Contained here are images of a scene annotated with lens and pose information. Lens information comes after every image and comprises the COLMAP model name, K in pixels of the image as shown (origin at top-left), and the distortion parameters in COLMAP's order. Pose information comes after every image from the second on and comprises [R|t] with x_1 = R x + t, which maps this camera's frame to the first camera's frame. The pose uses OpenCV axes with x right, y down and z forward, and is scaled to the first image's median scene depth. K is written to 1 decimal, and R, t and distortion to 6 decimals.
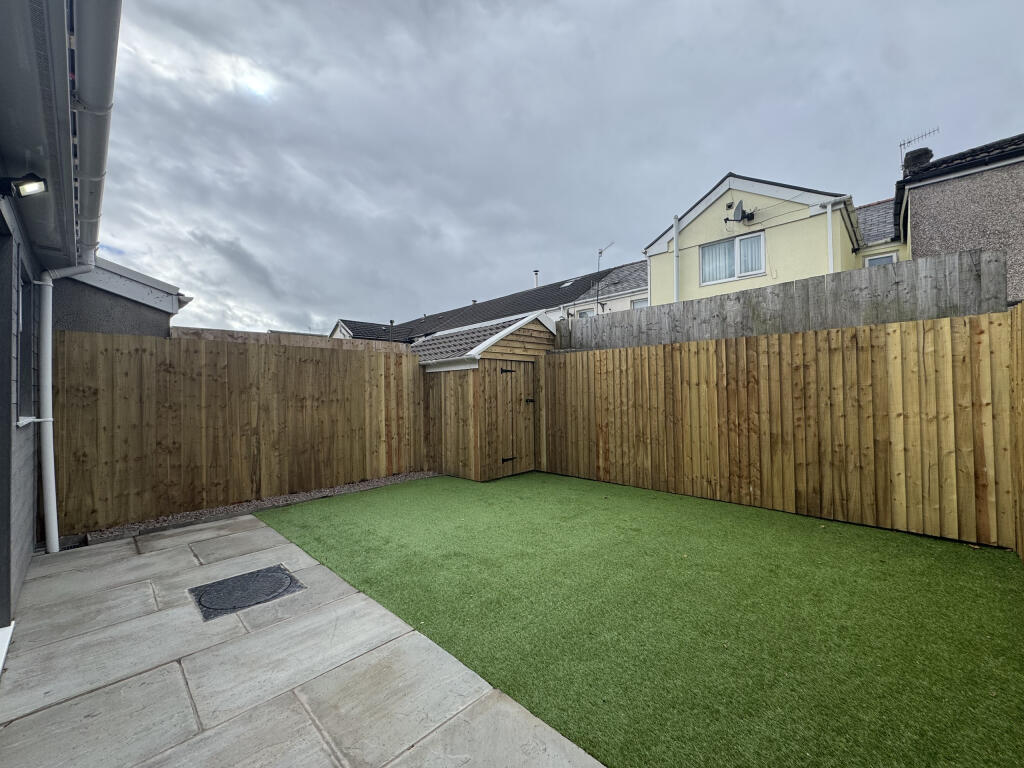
lens RADIAL K [[407.4, 0, 510.9], [0, 407.4, 380.0], [0, 0, 1]] dist [-0.003473, -0.000723]
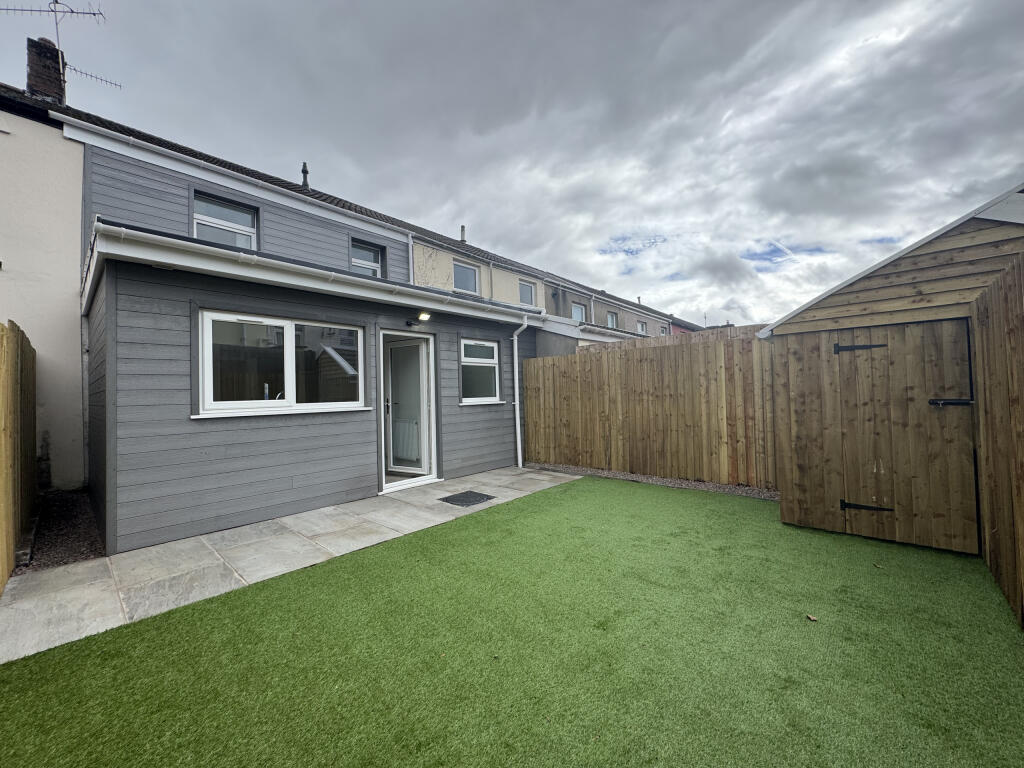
lens RADIAL K [[407.4, 0, 512.0], [0, 407.4, 385.8], [0, 0, 1]] dist [-0.003473, -0.000723]
pose [[0.027462, -0.004173, -0.999614, 0.639972], [0.051027, 0.998693, -0.002767, 0.008962], [0.998320, -0.050931, 0.027639, 0.619316]]
